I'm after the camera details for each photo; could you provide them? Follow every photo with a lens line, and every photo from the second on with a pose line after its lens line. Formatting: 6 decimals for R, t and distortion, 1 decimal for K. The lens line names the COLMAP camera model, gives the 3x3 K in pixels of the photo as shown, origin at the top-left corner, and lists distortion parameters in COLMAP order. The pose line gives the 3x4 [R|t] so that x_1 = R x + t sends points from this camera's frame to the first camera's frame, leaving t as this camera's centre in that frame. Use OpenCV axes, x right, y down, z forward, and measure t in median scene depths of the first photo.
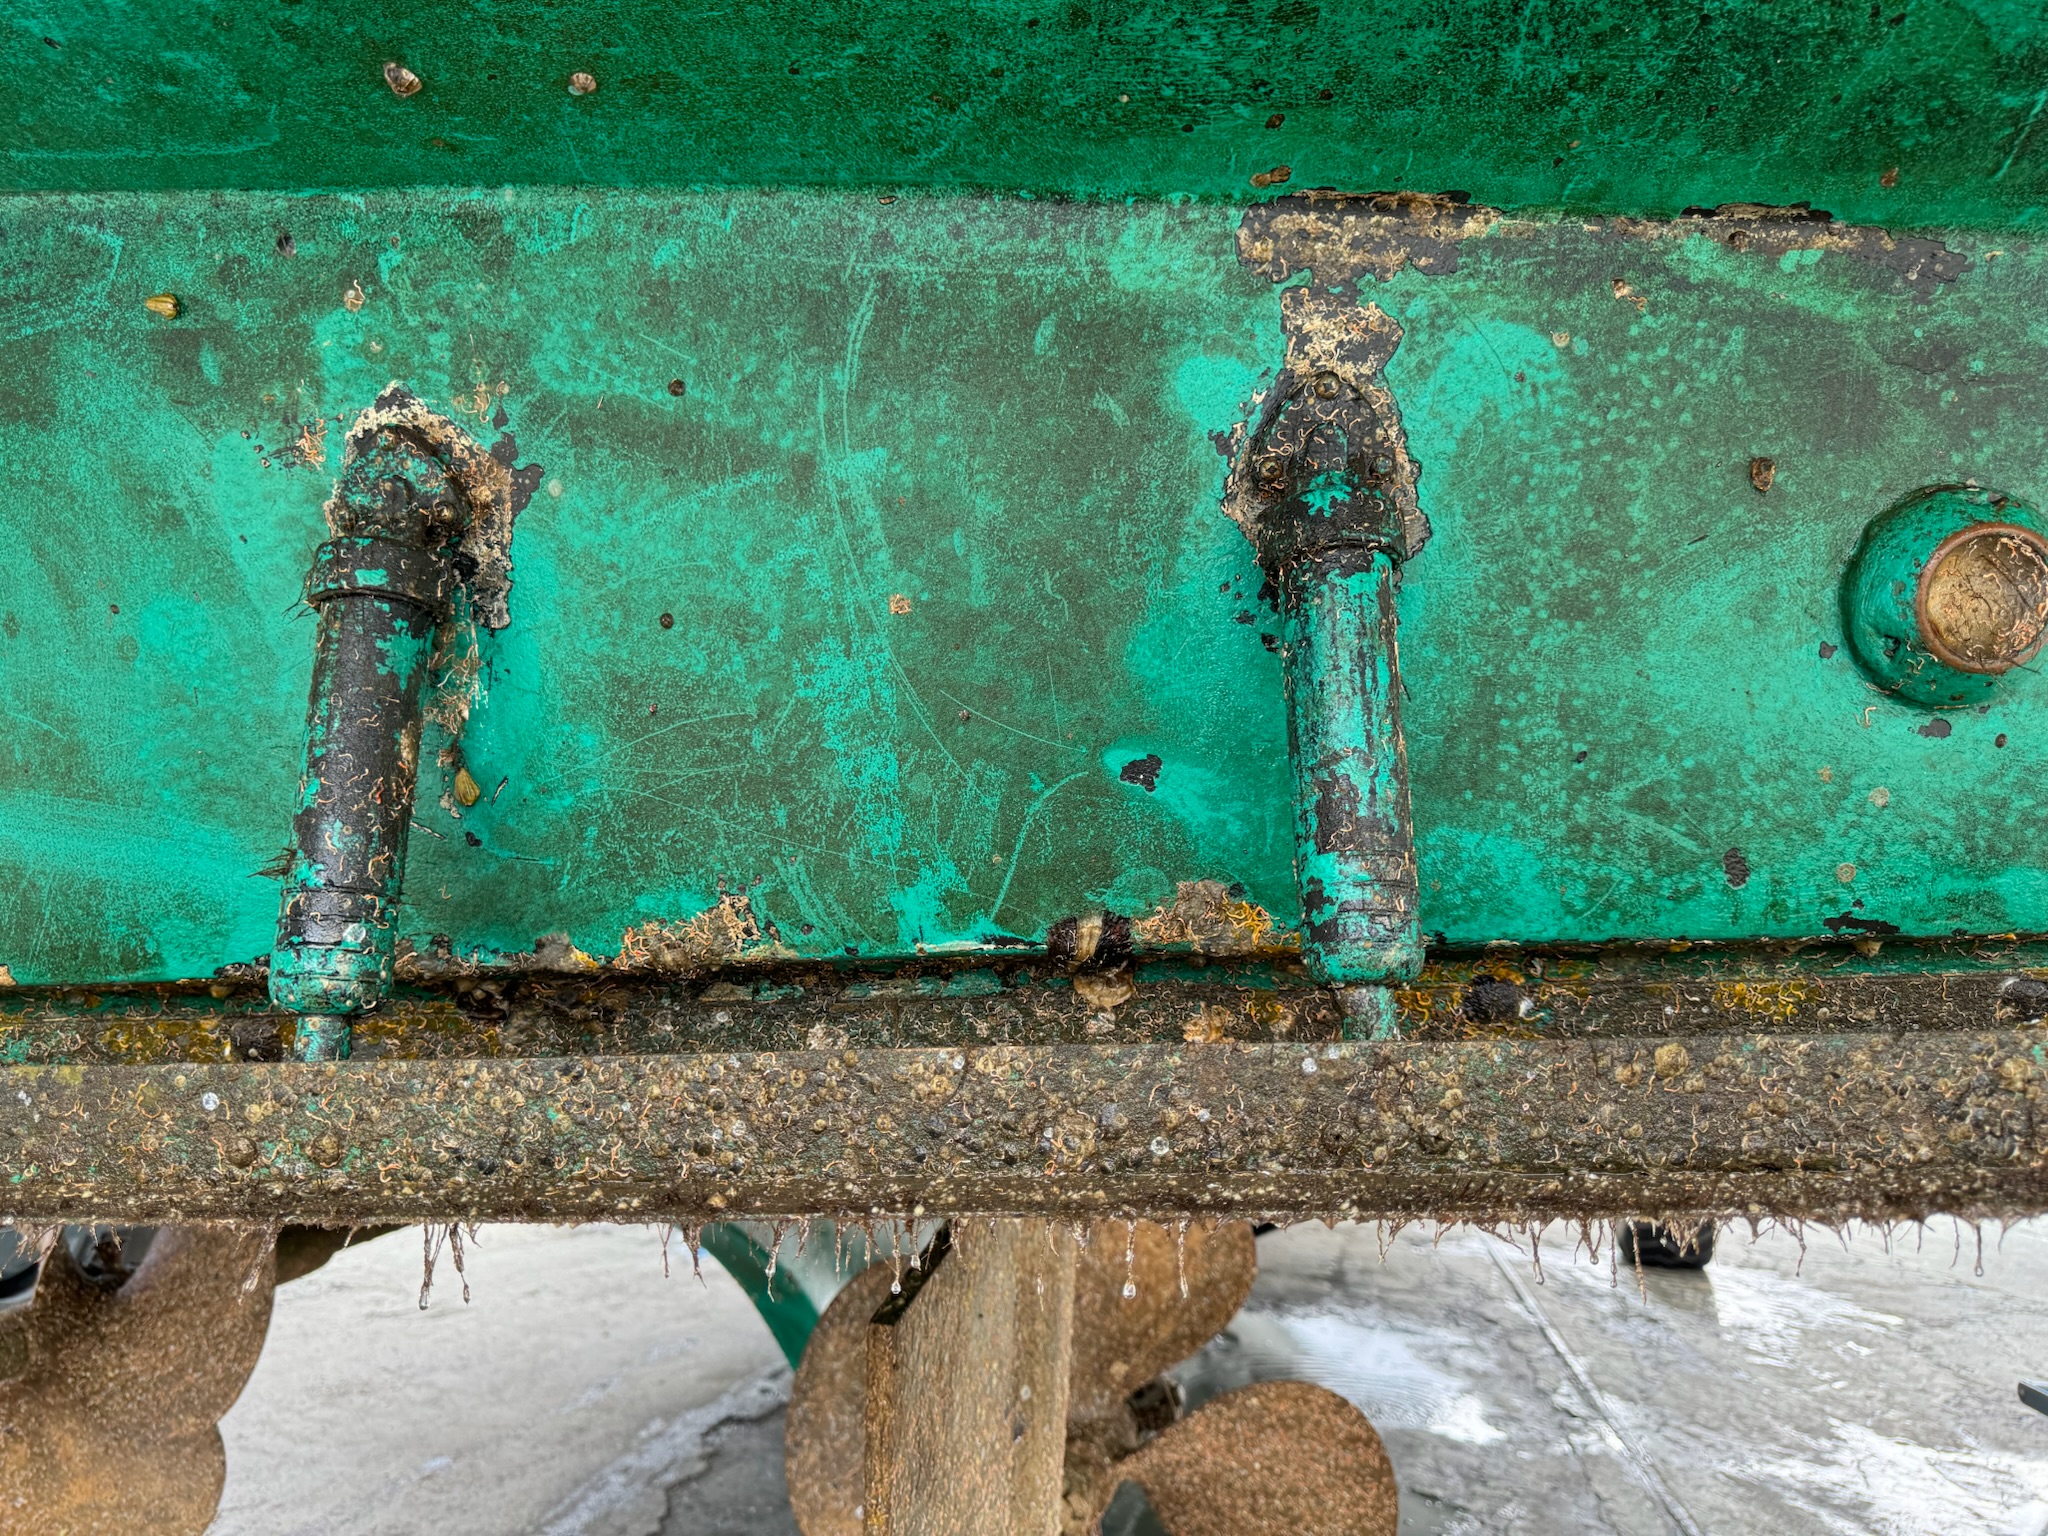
lens RADIAL K [[1450.9, 0, 1023.7], [0, 1450.9, 766.0], [0, 0, 1]] dist [0.103677, -0.141049]
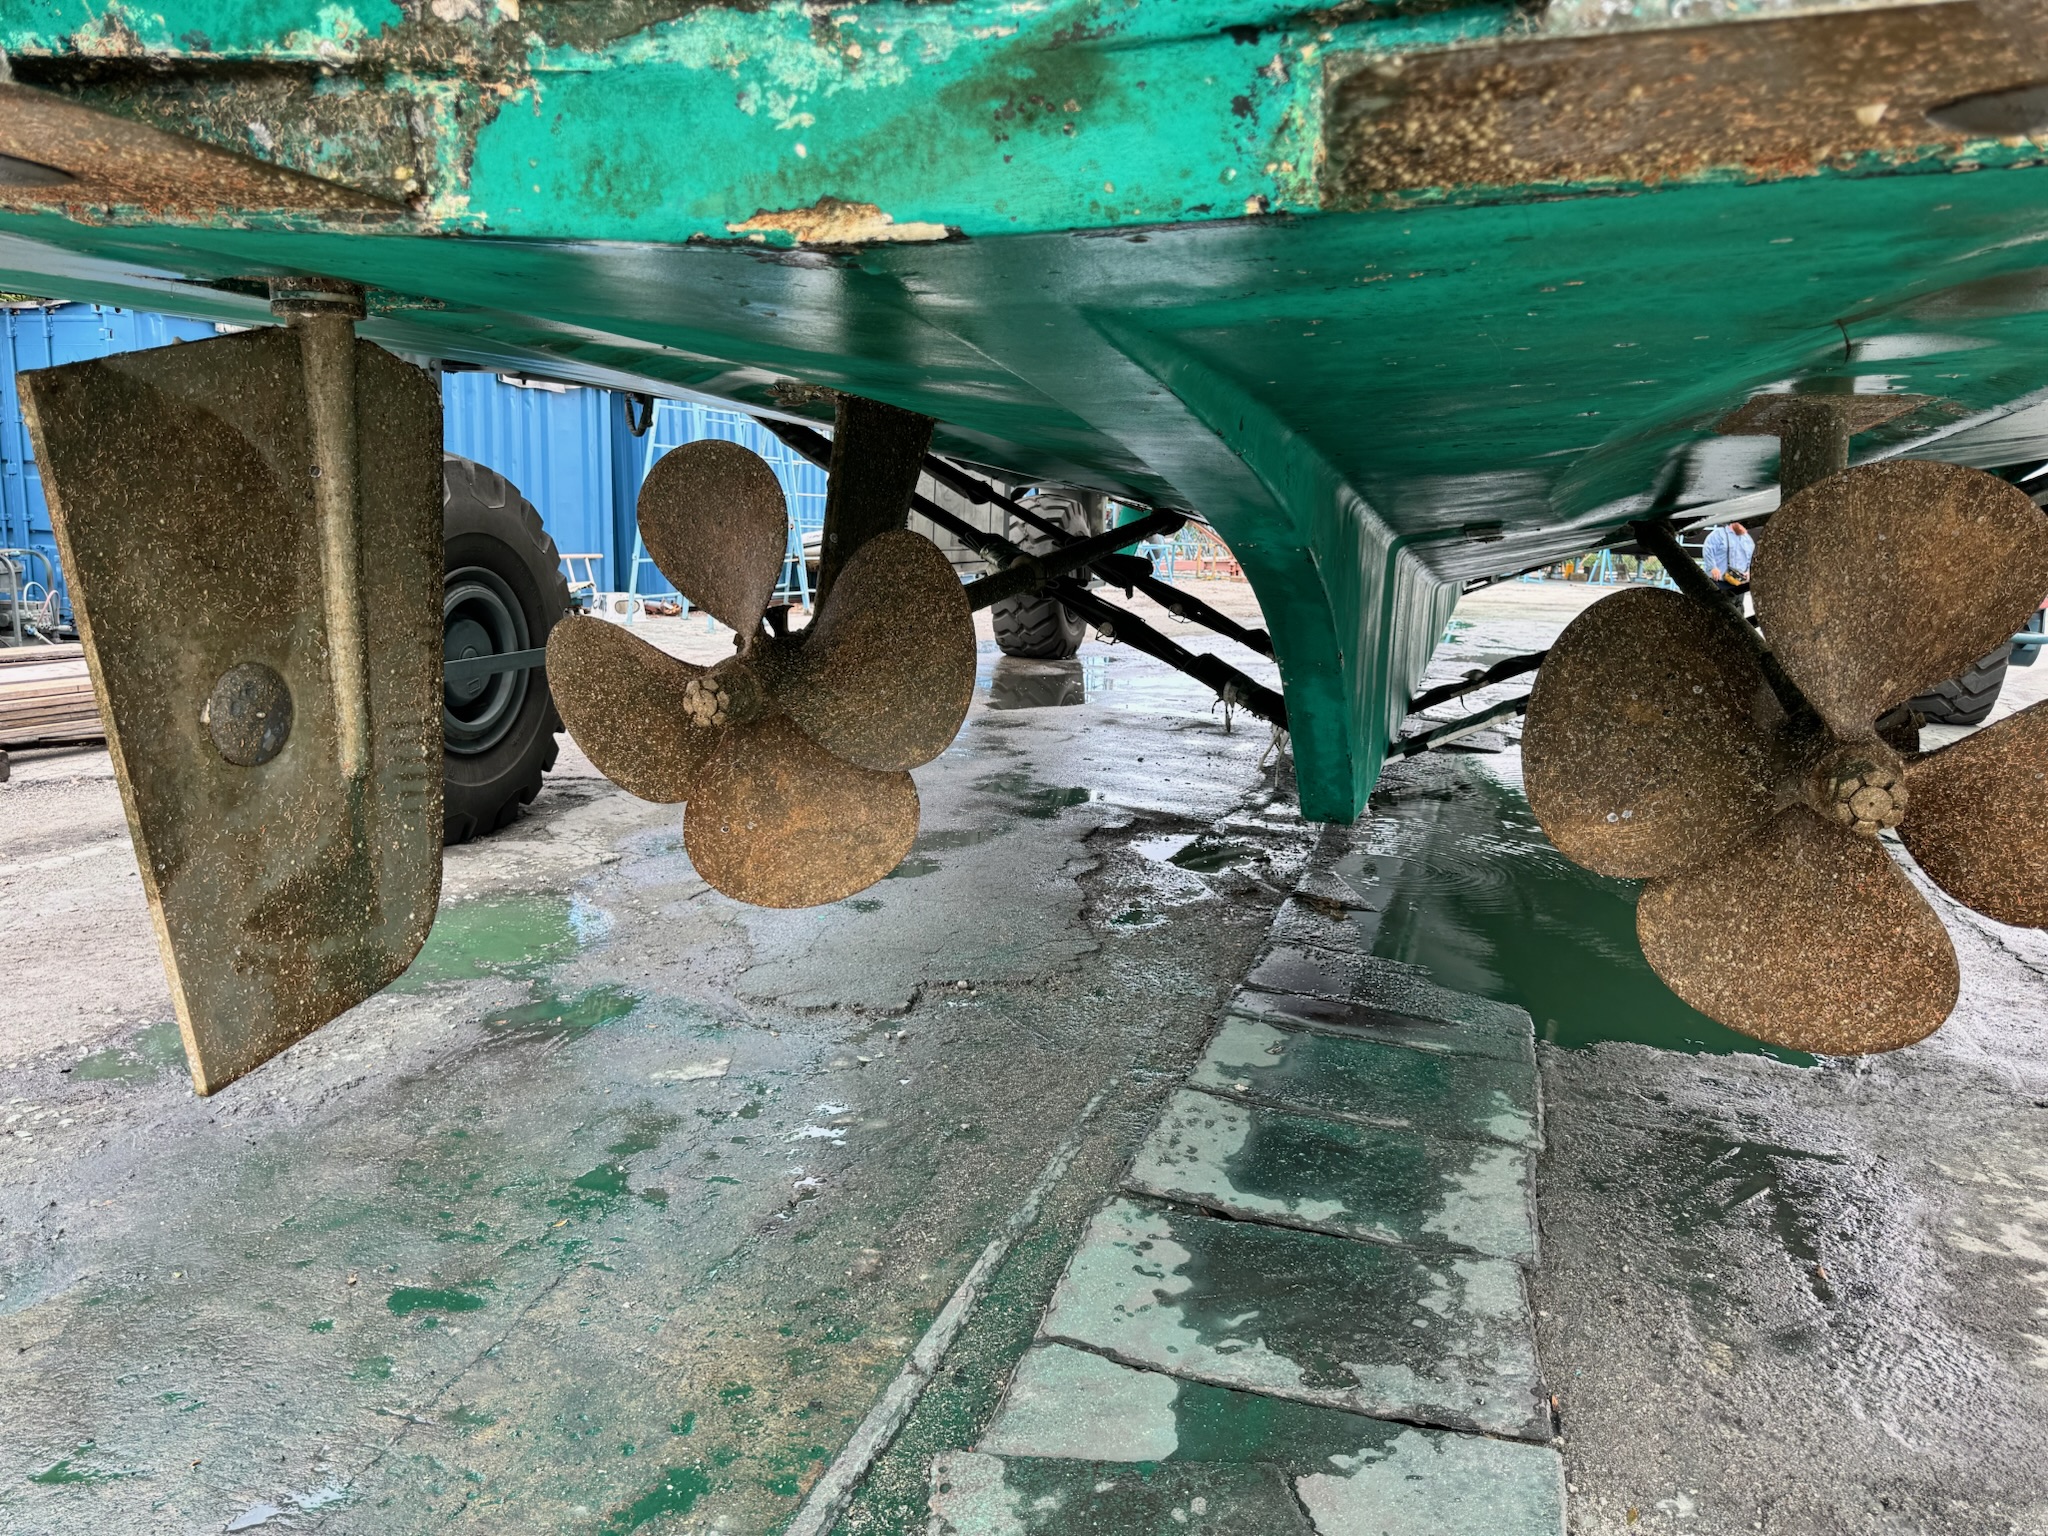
lens RADIAL K [[1431.4, 0, 1027.2], [0, 1431.4, 766.9], [0, 0, 1]] dist [0.105763, -0.126498]
pose [[0.995067, 0.001315, -0.099201, -1.260294], [0.031495, 0.944001, 0.328436, 0.355013], [0.094078, -0.329940, 0.939302, -0.008611]]
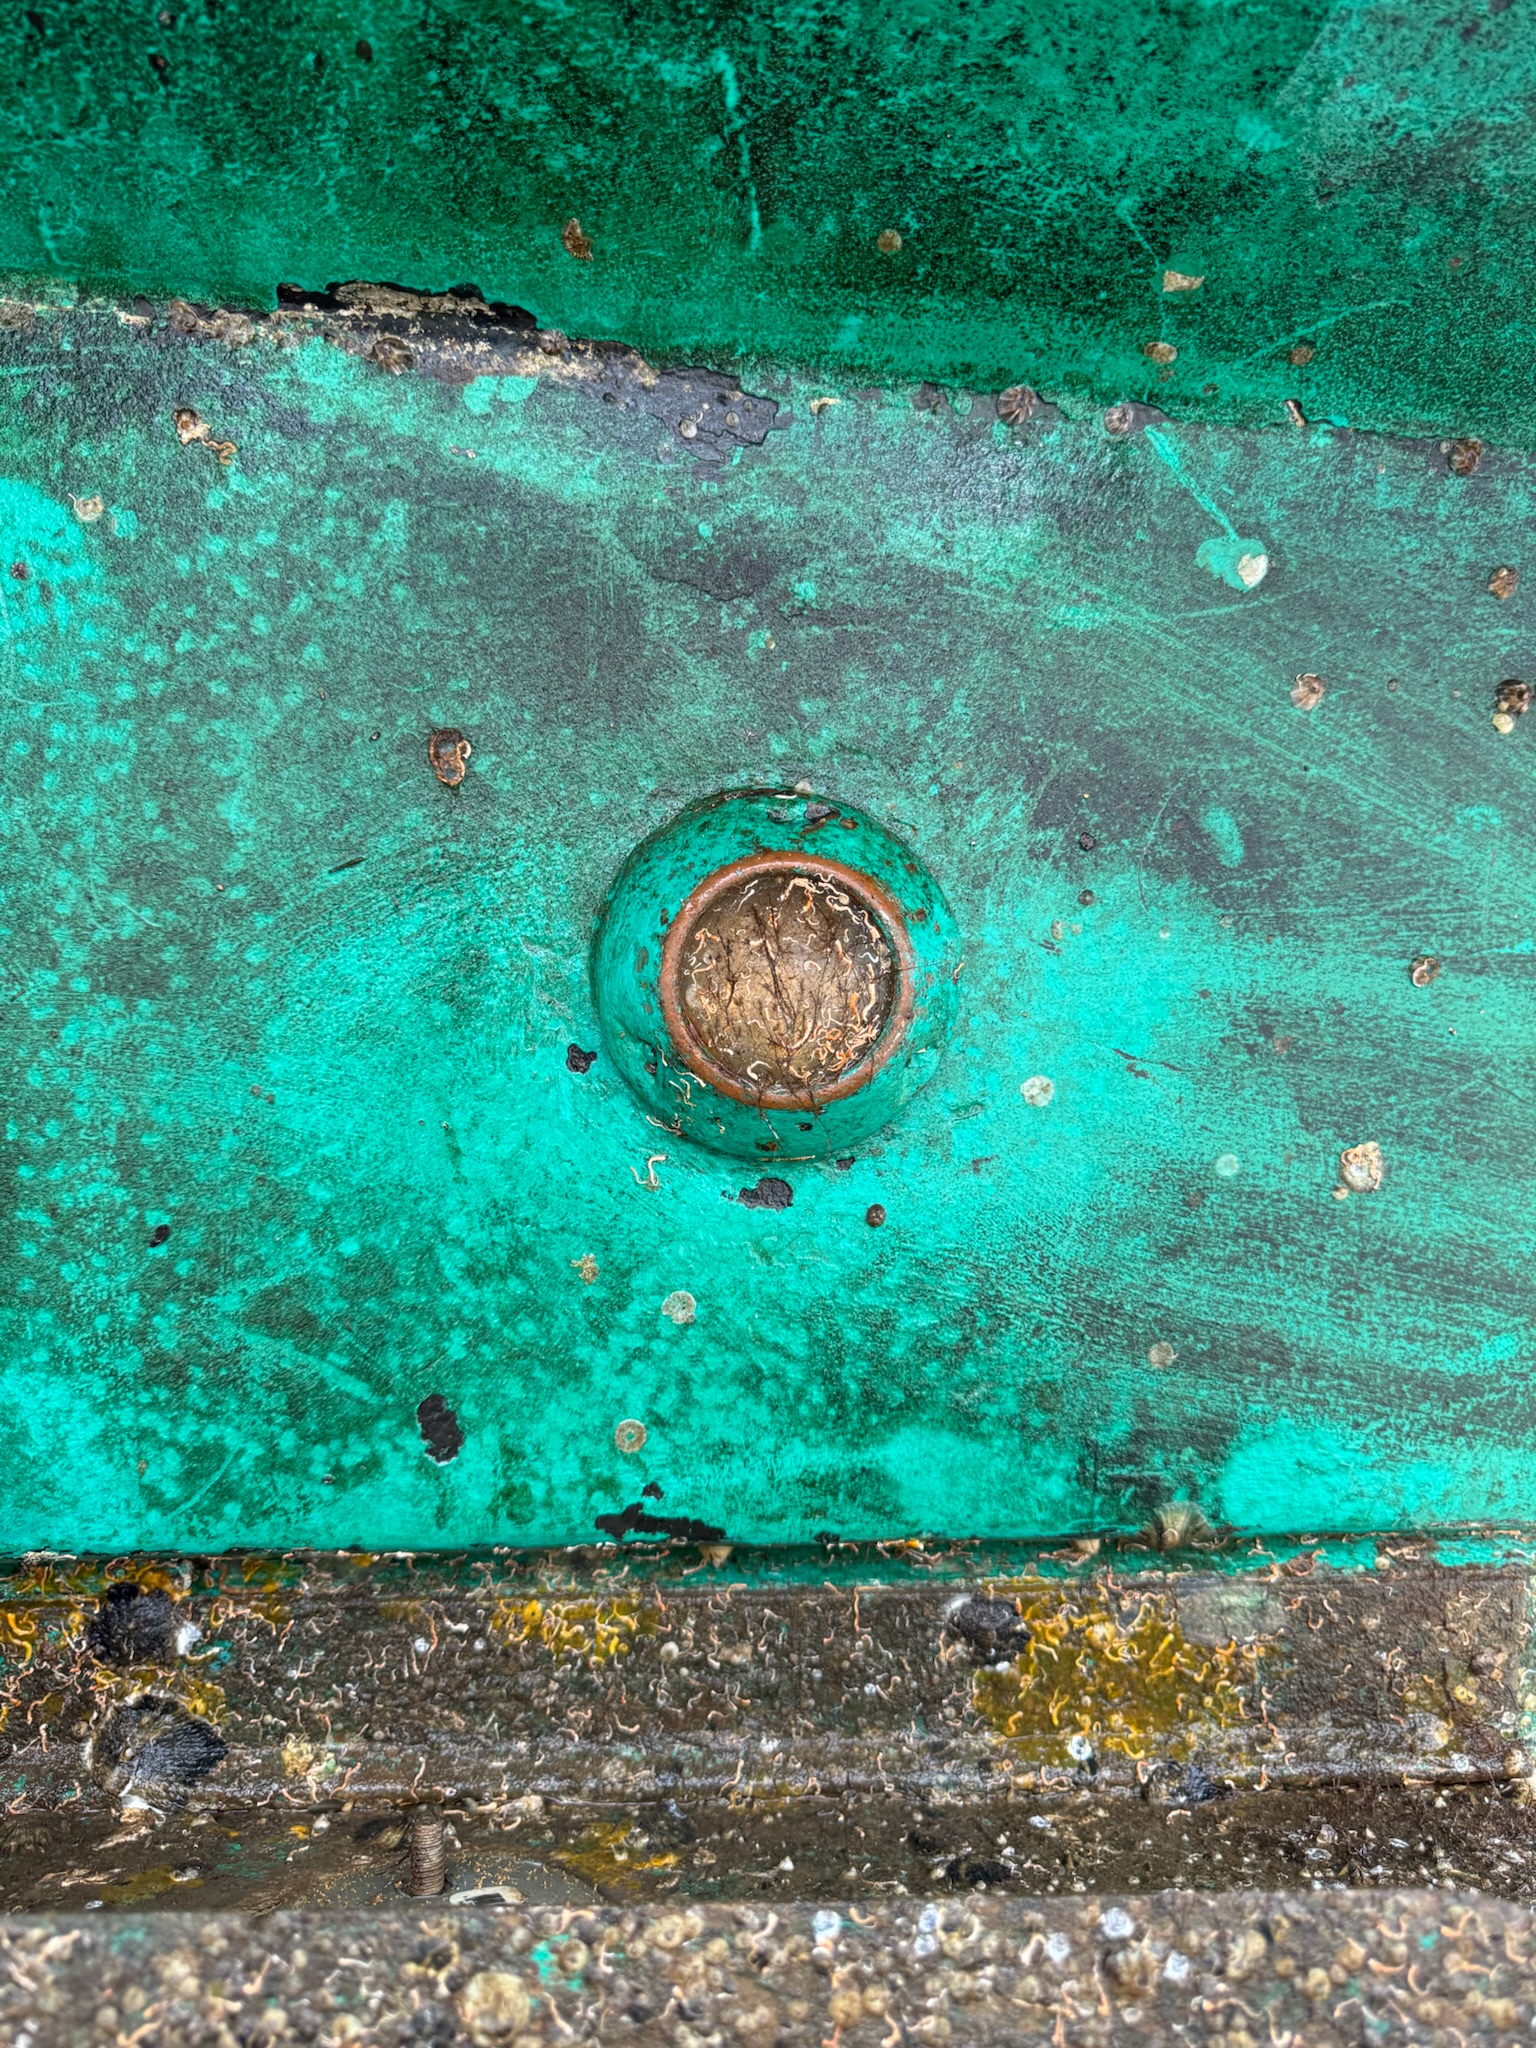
lens RADIAL K [[1501.4, 0, 759.6], [0, 1501.4, 1010.3], [0, 0, 1]] dist [0.062771, -0.058335]
pose [[0.995992, 0.026605, 0.085388, 0.555307], [-0.021272, 0.997801, -0.062775, -0.060758], [-0.086871, 0.060707, 0.994368, 0.388780]]
